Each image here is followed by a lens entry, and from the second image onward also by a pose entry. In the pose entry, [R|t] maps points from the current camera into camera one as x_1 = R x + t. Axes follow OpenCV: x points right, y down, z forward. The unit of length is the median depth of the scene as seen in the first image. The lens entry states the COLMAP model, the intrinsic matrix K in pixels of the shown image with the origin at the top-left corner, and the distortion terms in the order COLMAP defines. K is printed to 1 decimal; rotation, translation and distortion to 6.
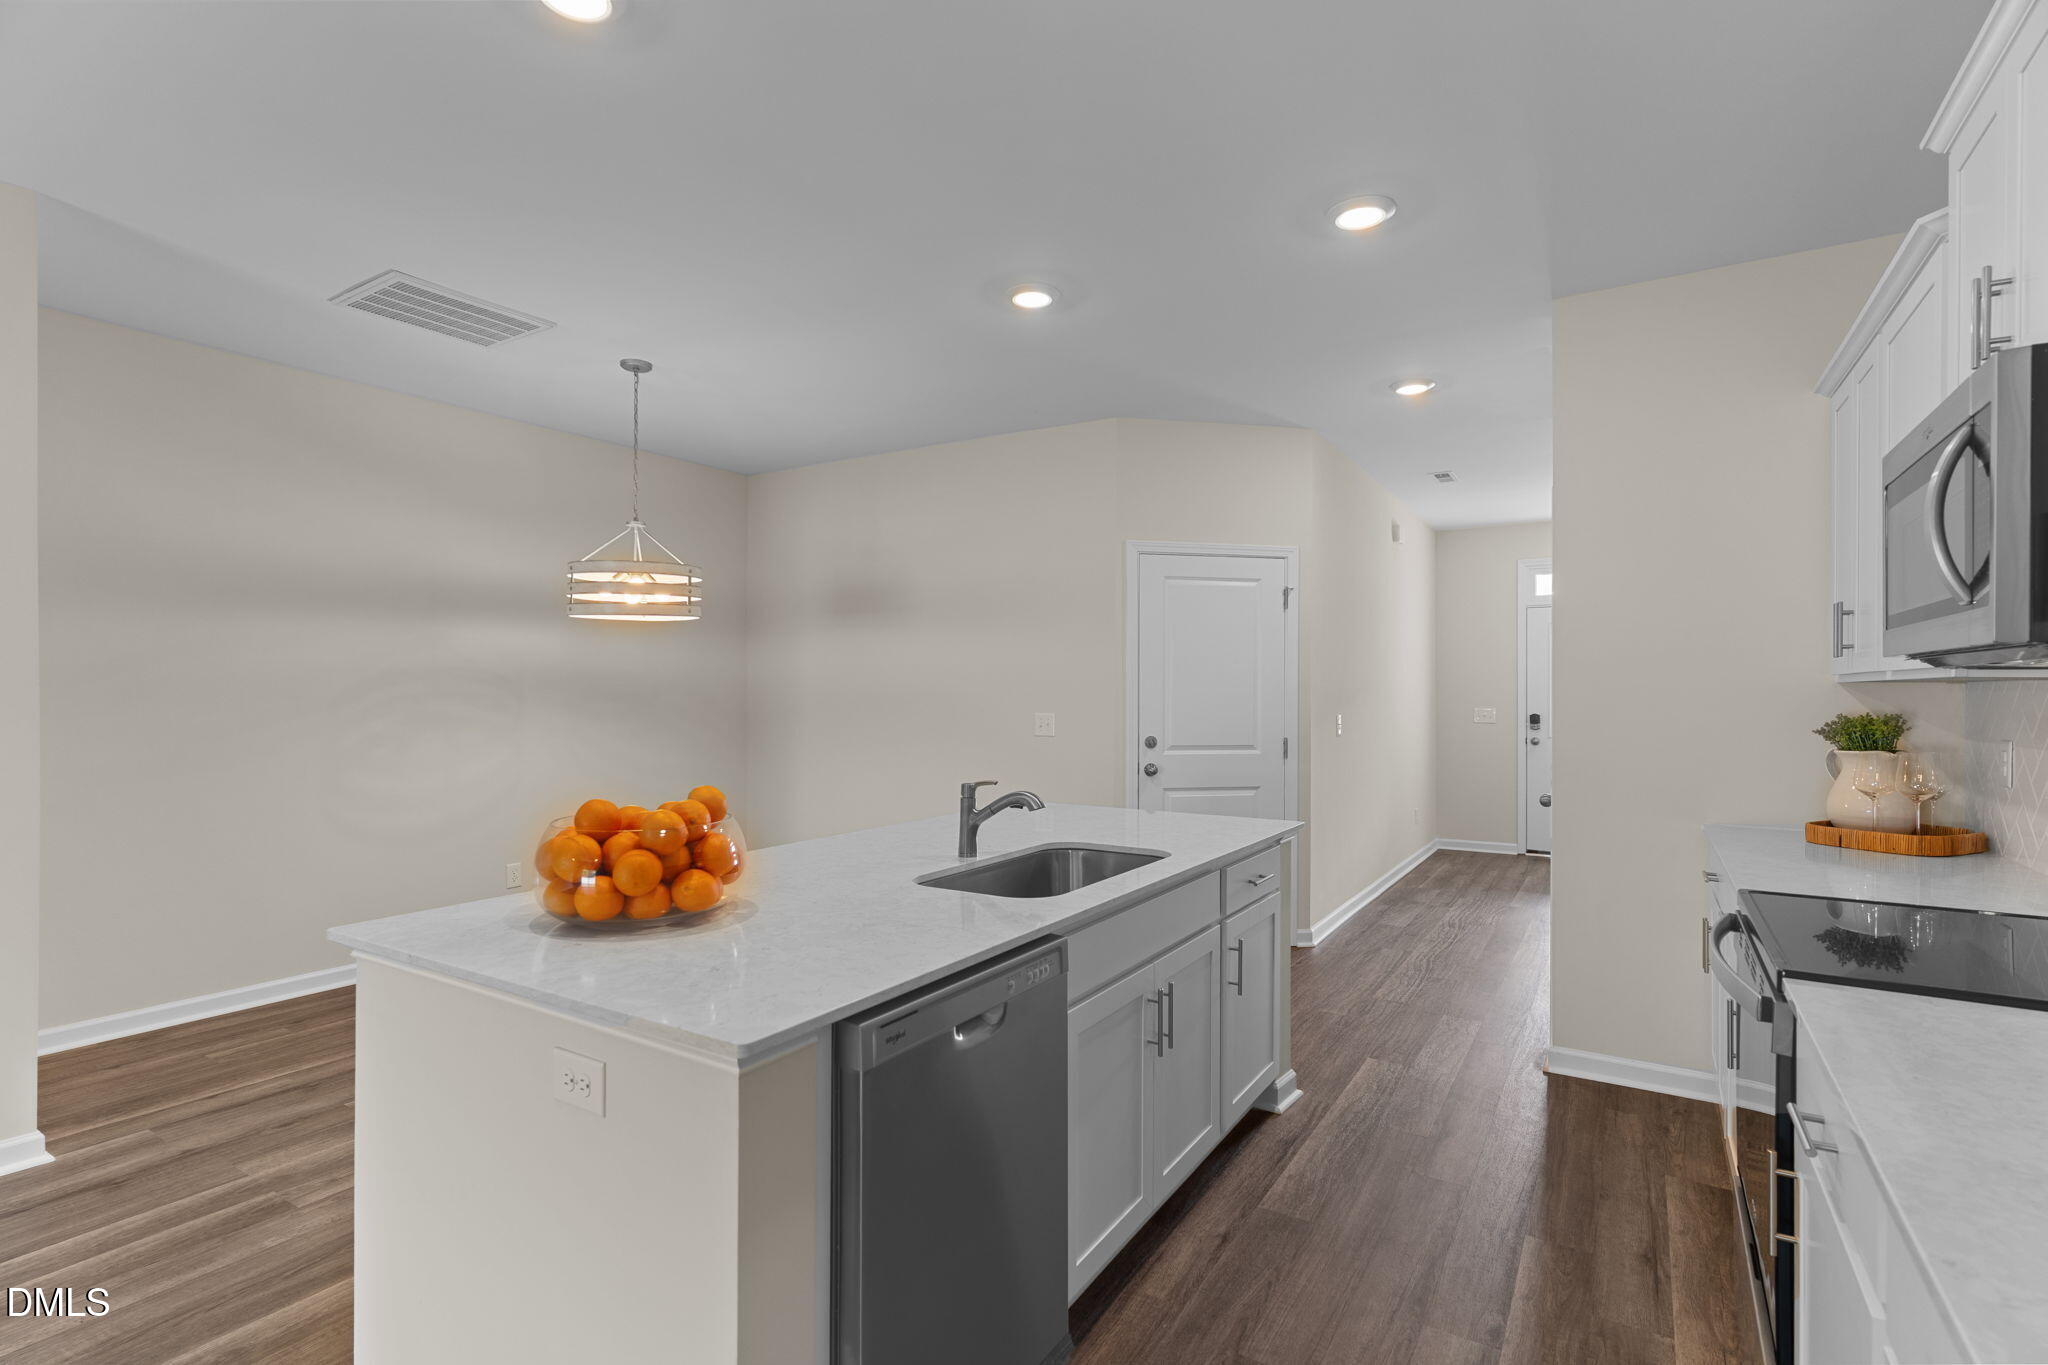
lens RADIAL K [[980.3, 0, 1021.3], [0, 980.3, 685.0], [0, 0, 1]] dist [0.006821, -0.000669]
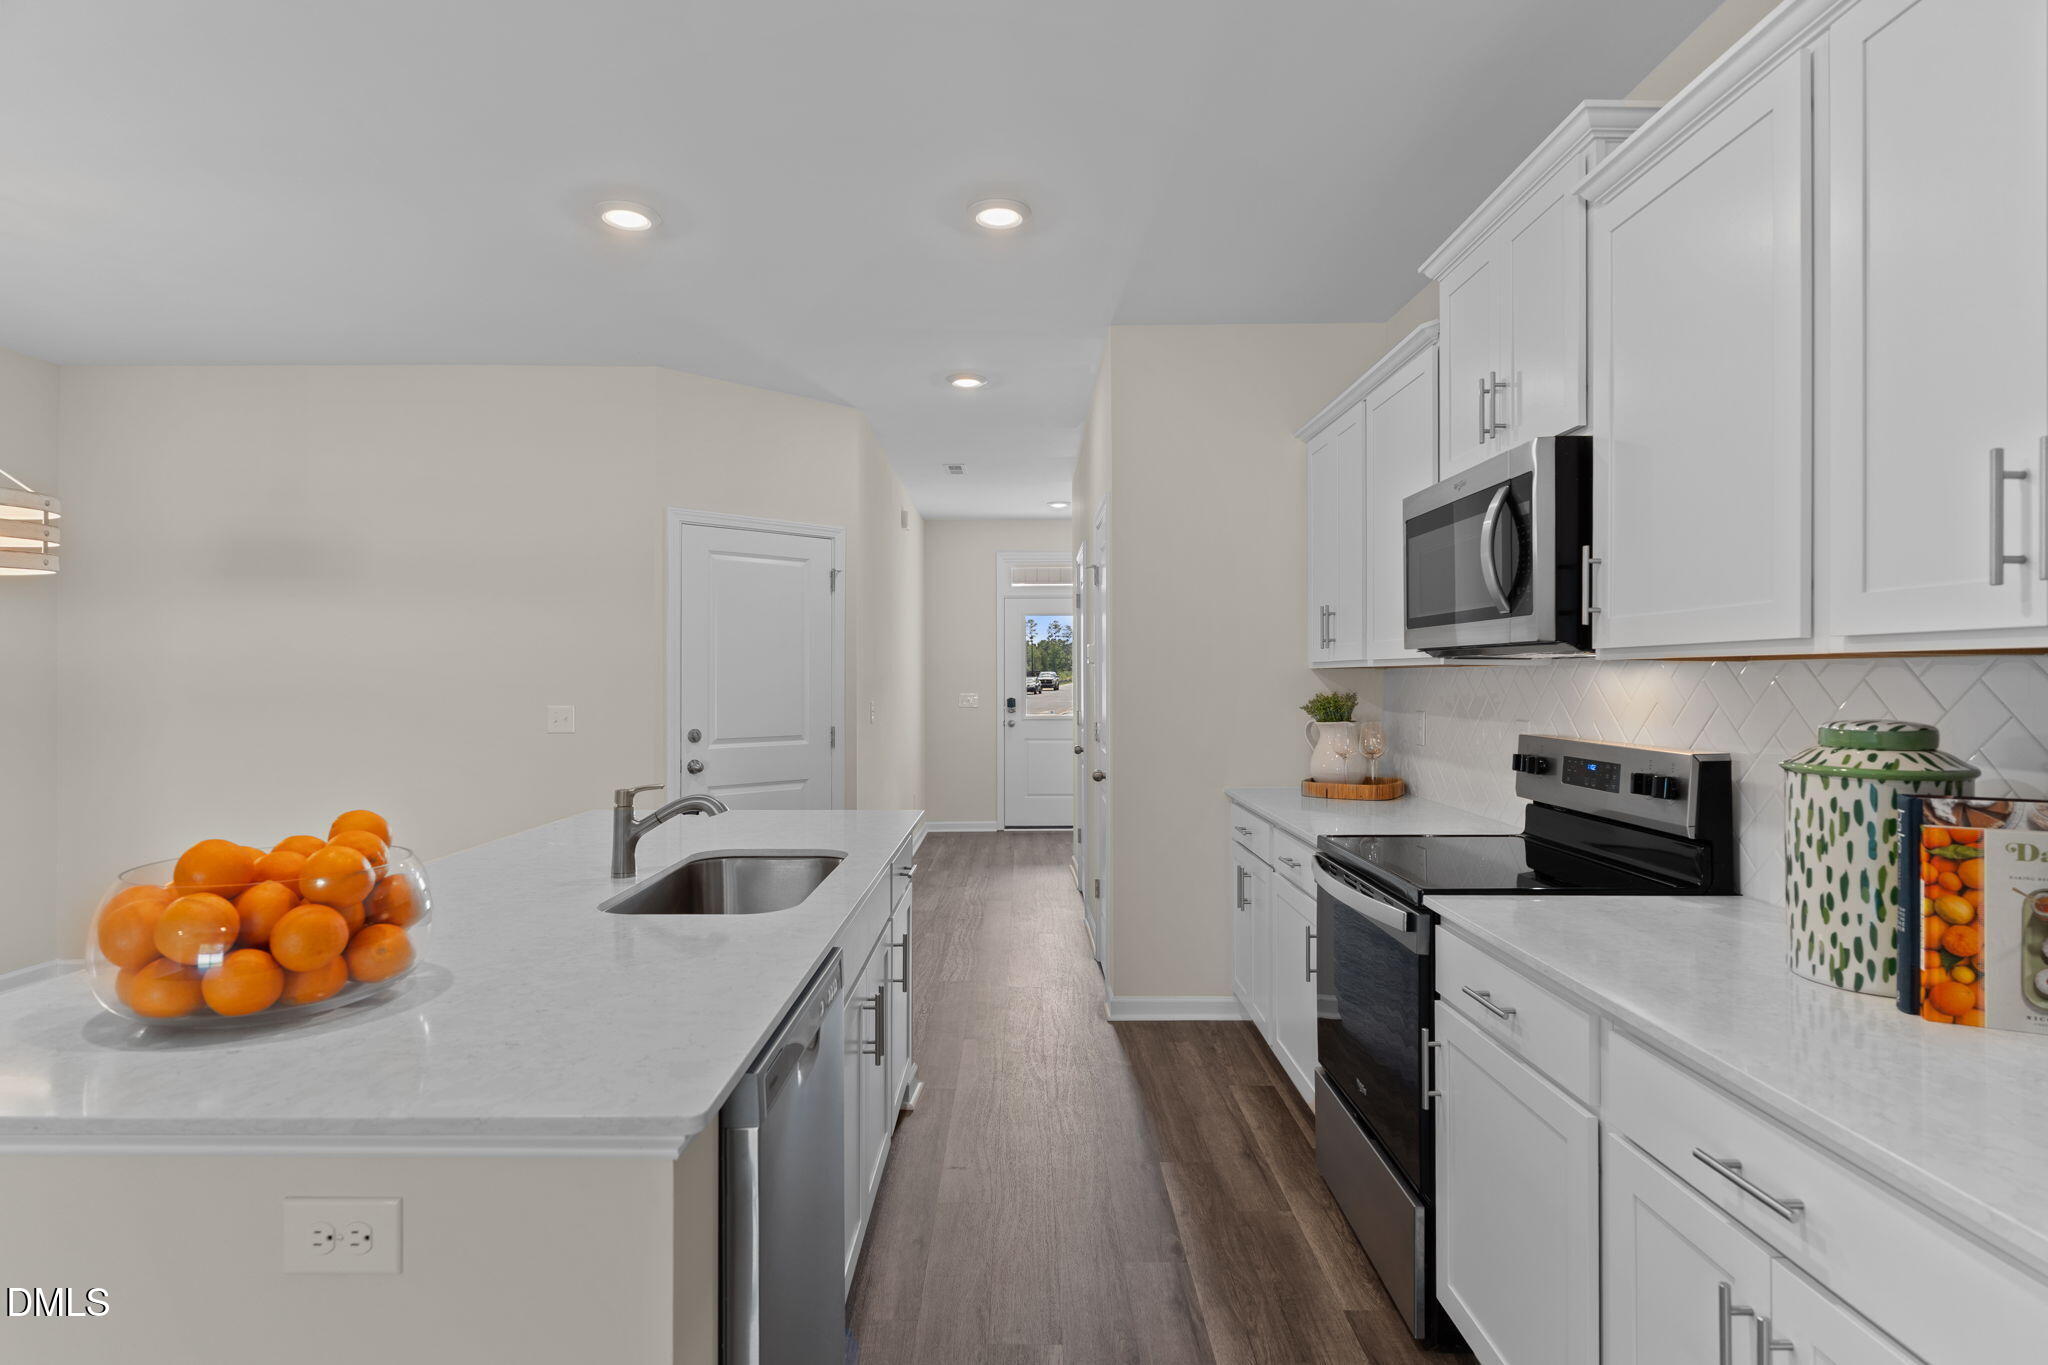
lens RADIAL K [[1058.8, 0, 1022.8], [0, 1058.8, 663.0], [0, 0, 1]] dist [0.000226, -0.001242]
pose [[0.847255, 0.002882, 0.531179, -0.227191], [0.001327, 0.999971, -0.007542, -0.000100], [-0.531185, 0.007095, 0.847226, 0.050047]]
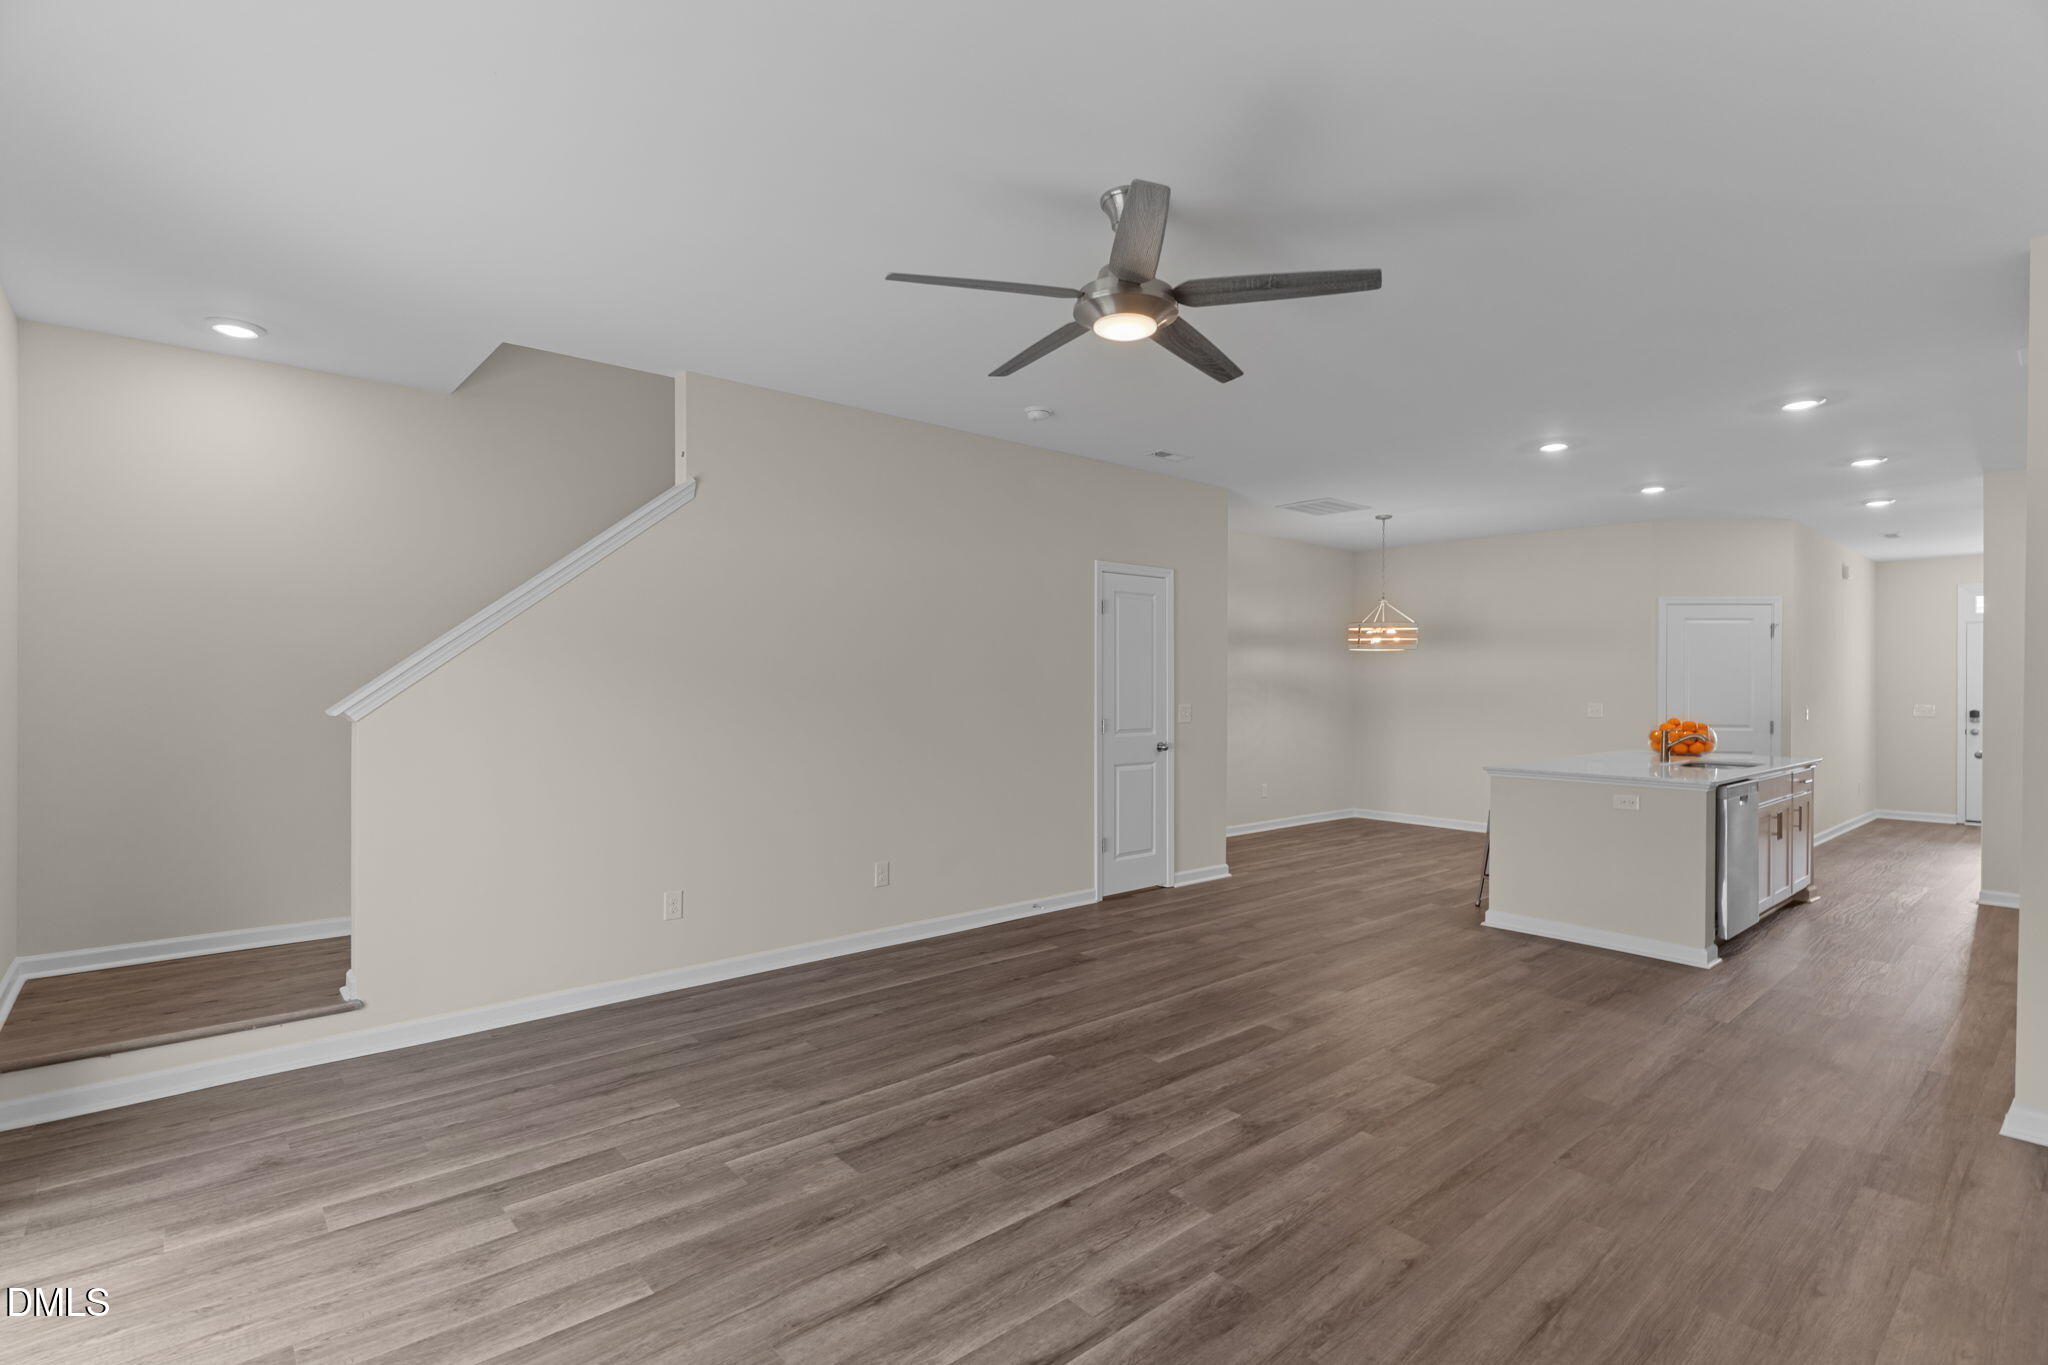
lens RADIAL K [[980.3, 0, 1021.3], [0, 980.3, 685.0], [0, 0, 1]] dist [0.006821, -0.000669]
pose [[0.958125, 0.002847, -0.286338, -0.782924], [-0.001903, 0.999992, 0.003573, -0.010948], [0.286345, -0.002878, 0.958122, -1.537366]]
